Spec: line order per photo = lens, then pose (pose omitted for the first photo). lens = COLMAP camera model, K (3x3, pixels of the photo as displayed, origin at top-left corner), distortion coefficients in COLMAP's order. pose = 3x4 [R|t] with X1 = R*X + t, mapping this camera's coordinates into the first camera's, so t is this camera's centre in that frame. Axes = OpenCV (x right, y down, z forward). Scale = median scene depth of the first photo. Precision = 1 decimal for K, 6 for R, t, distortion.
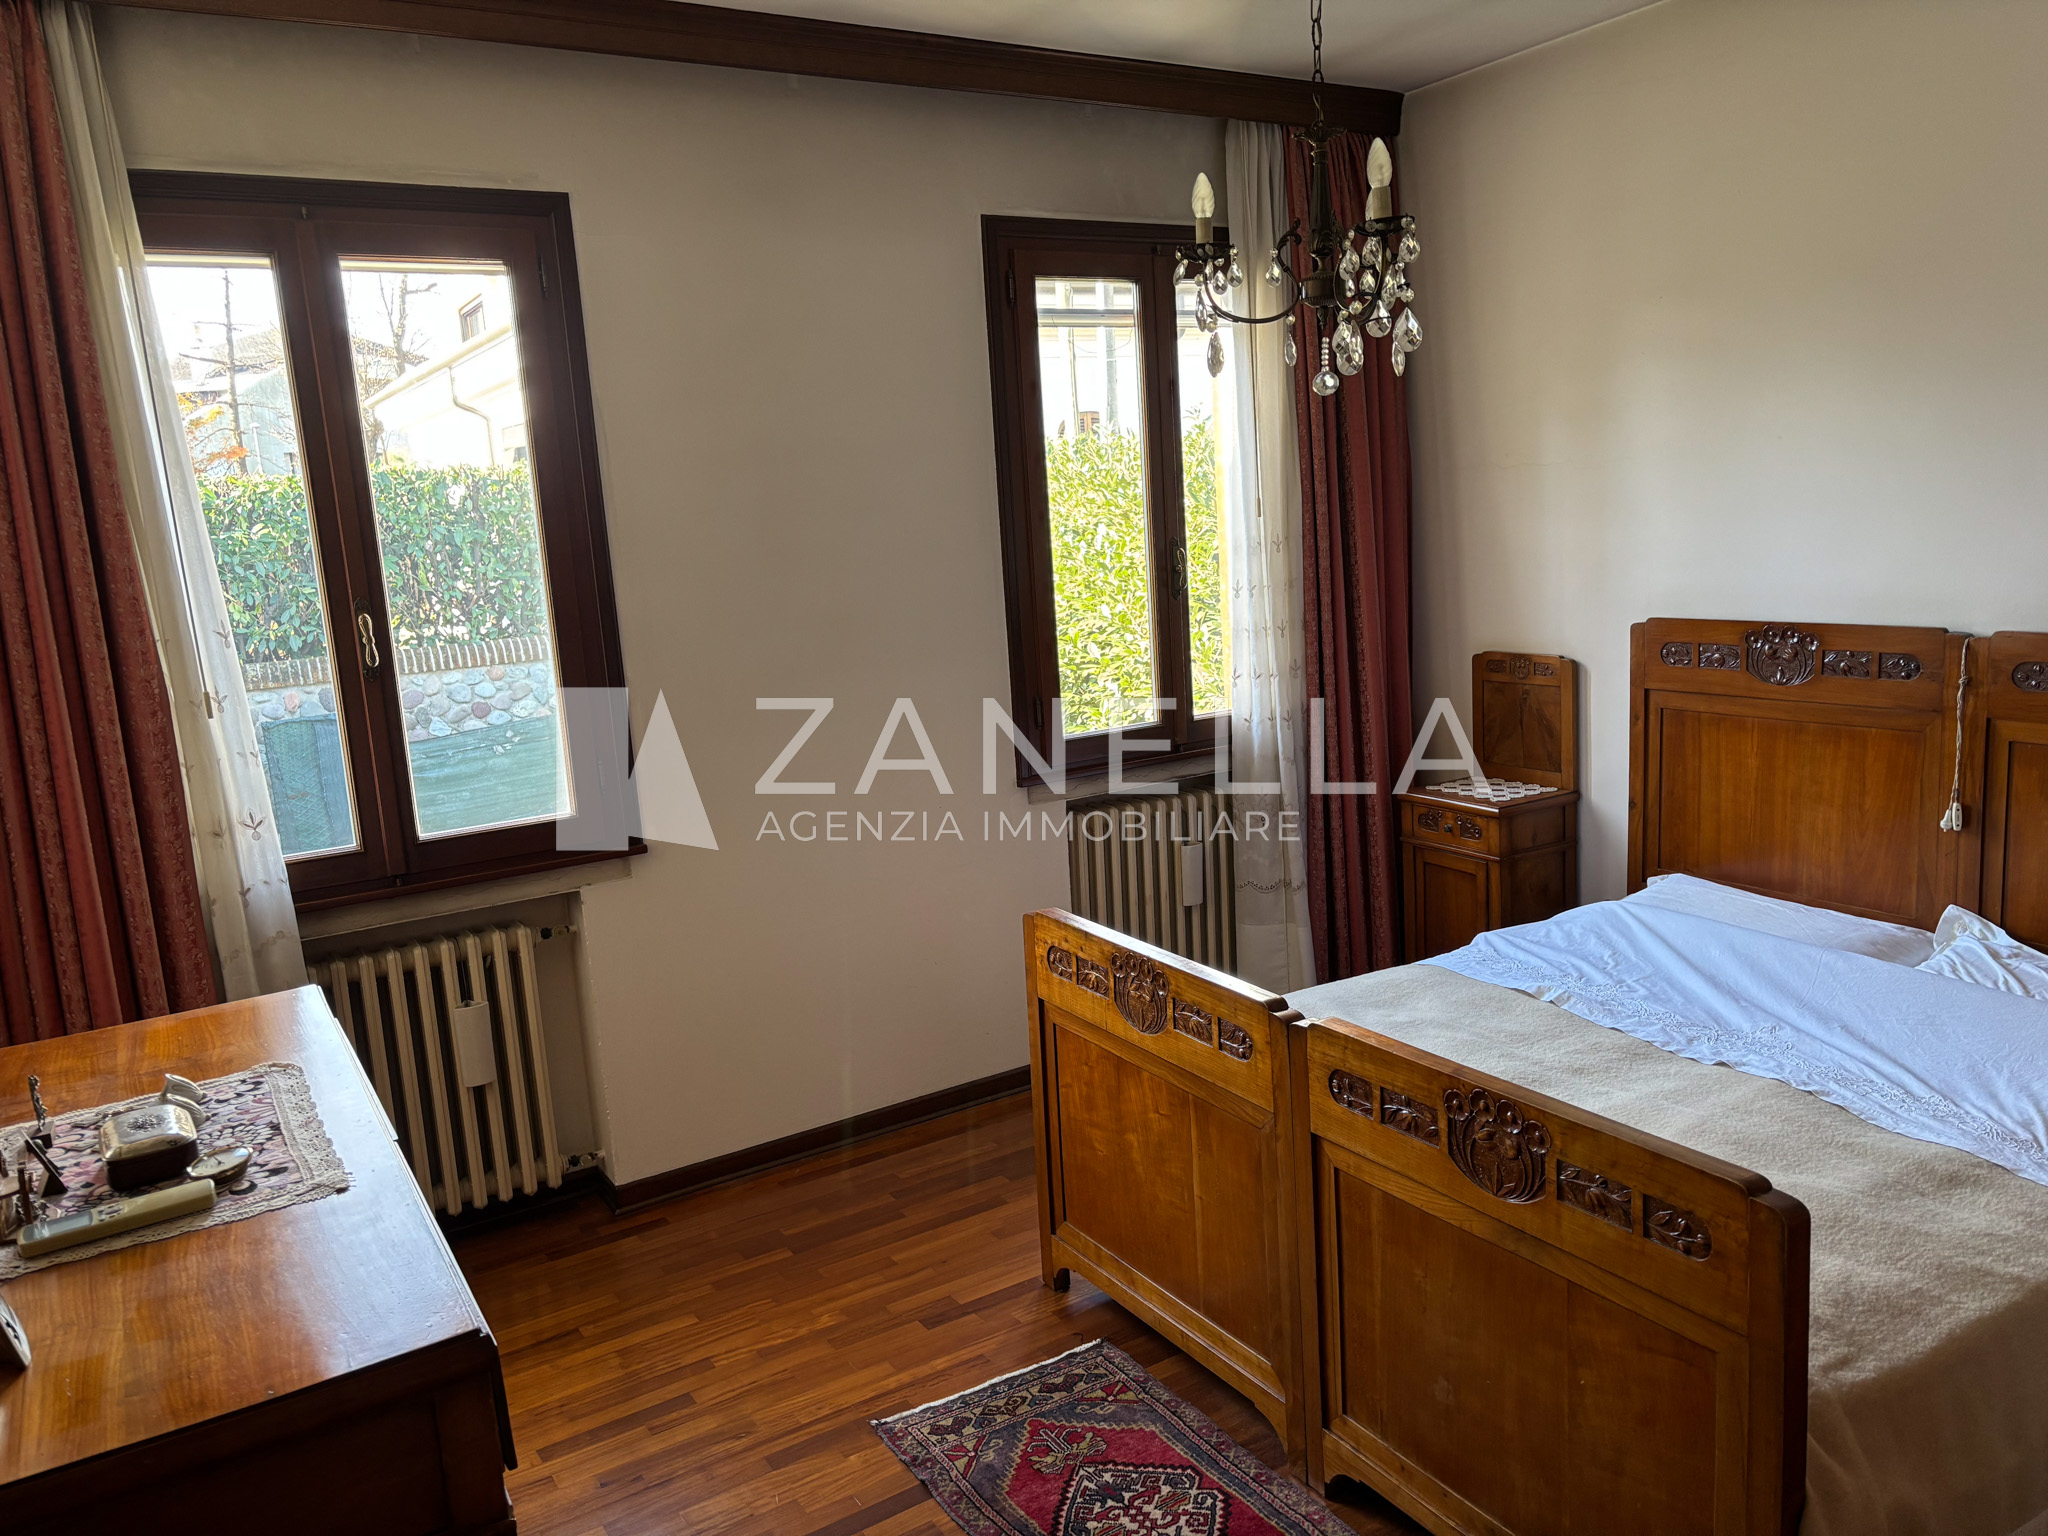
lens RADIAL K [[1533.9, 0, 1030.6], [0, 1533.9, 768.8], [0, 0, 1]] dist [0.034026, -0.032732]
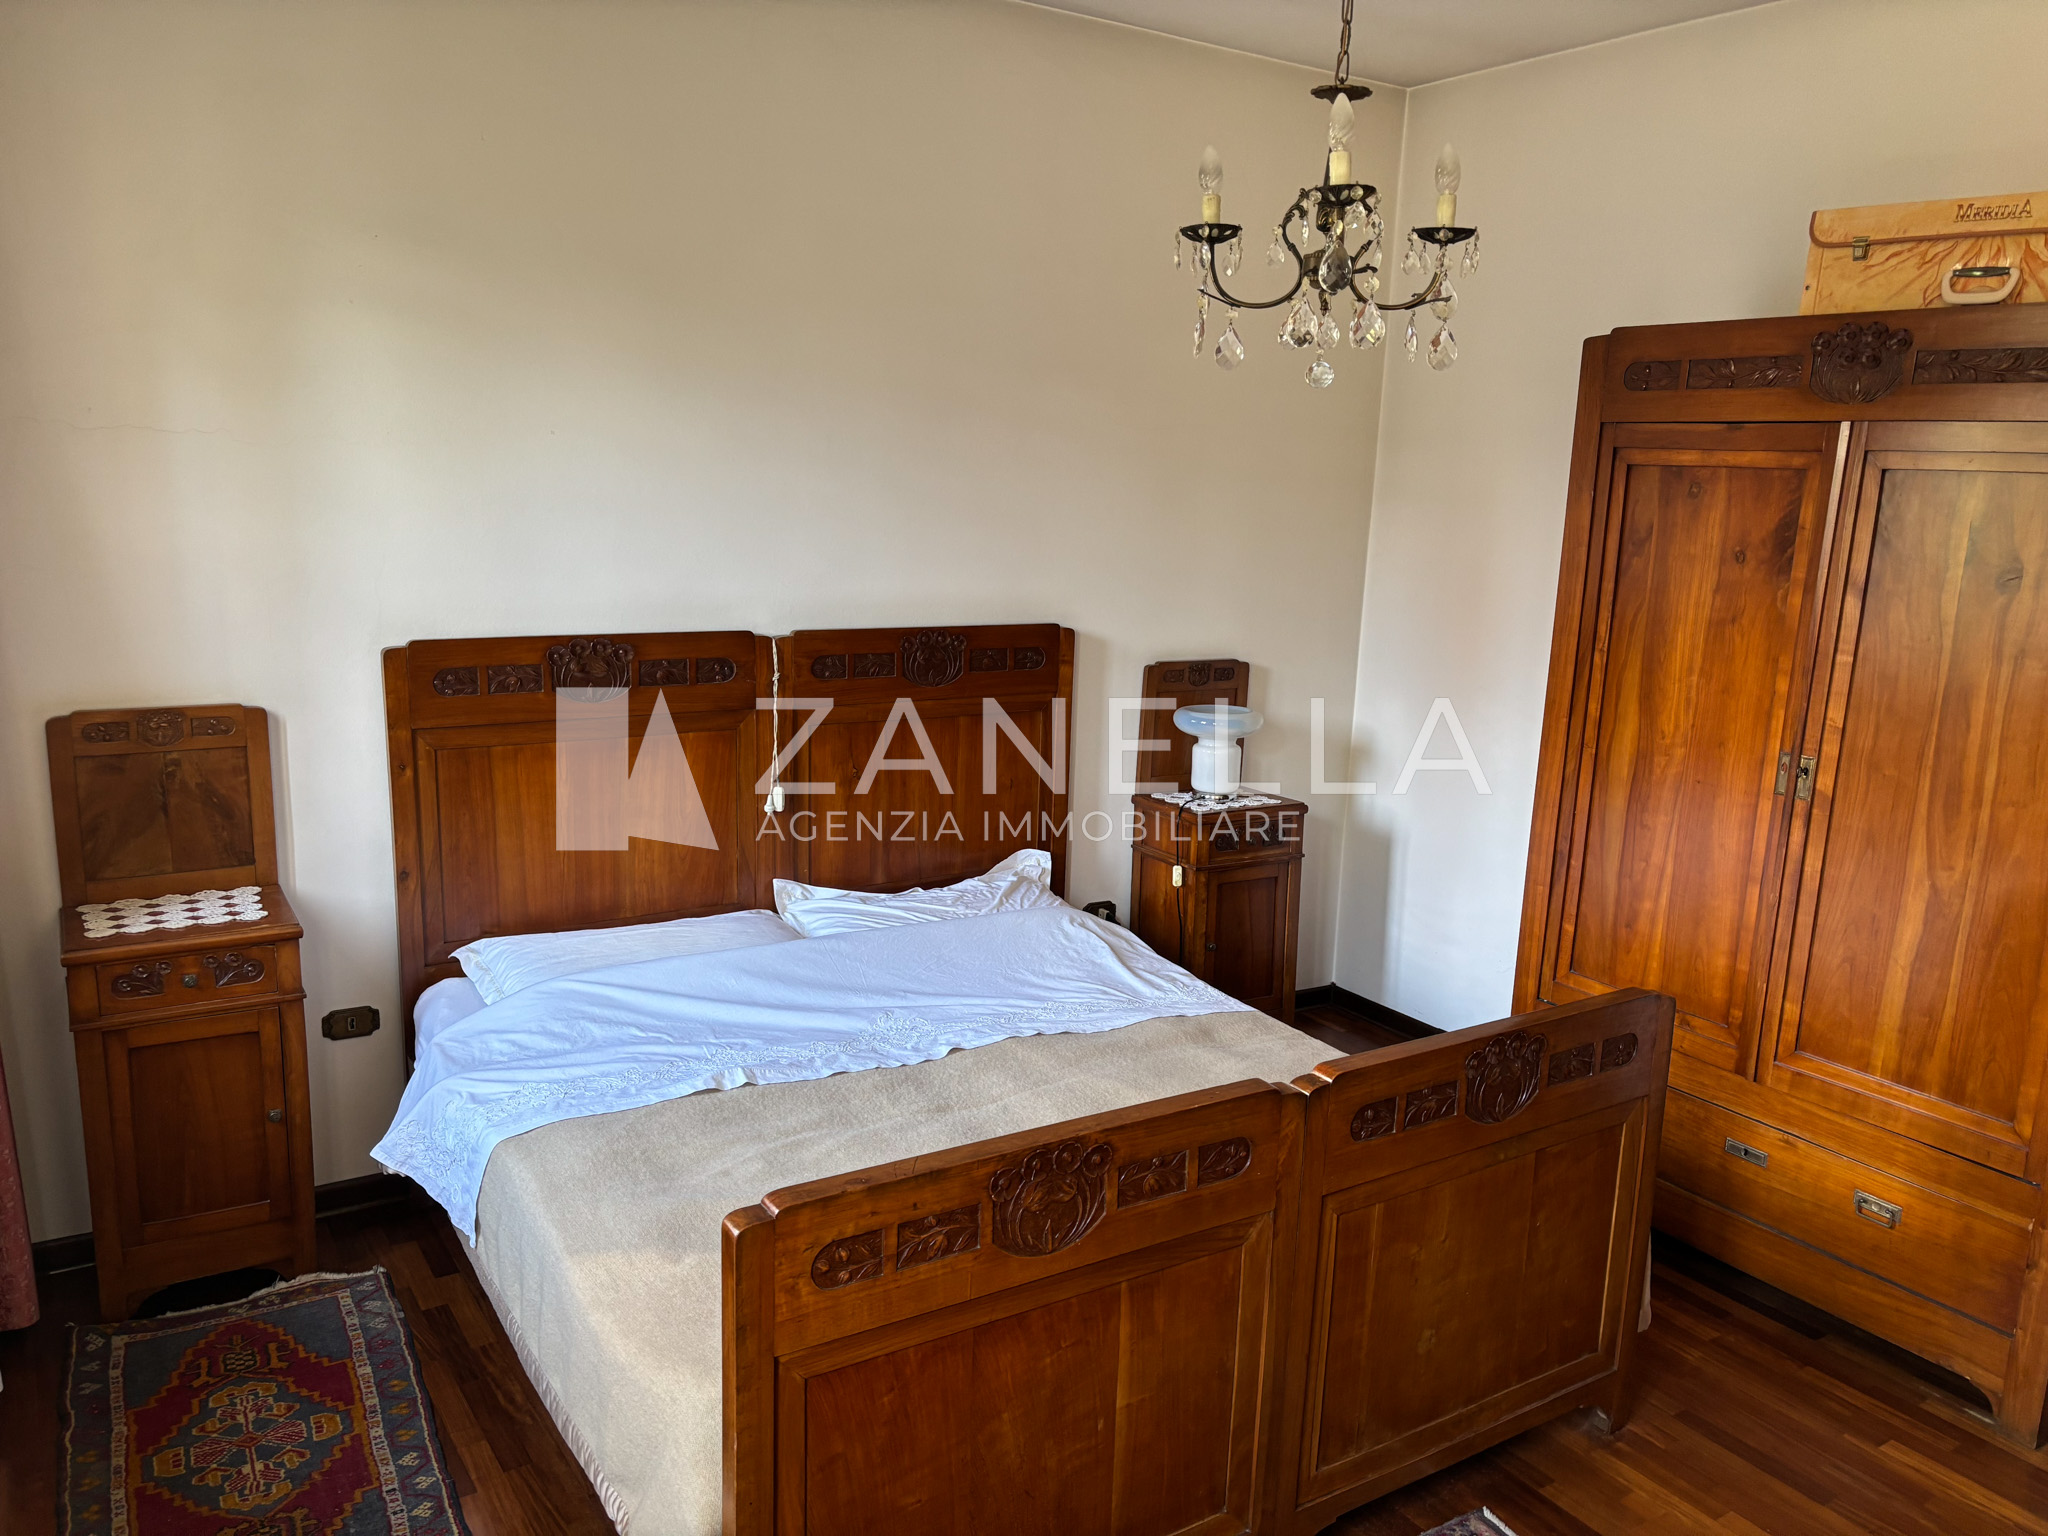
lens RADIAL K [[1533.9, 0, 1029.1], [0, 1533.9, 776.2], [0, 0, 1]] dist [0.034026, -0.032732]
pose [[-0.034137, -0.140849, 0.989442, -0.498127], [0.139689, 0.979629, 0.144271, -0.120222], [-0.989607, 0.143139, -0.013766, 0.841969]]
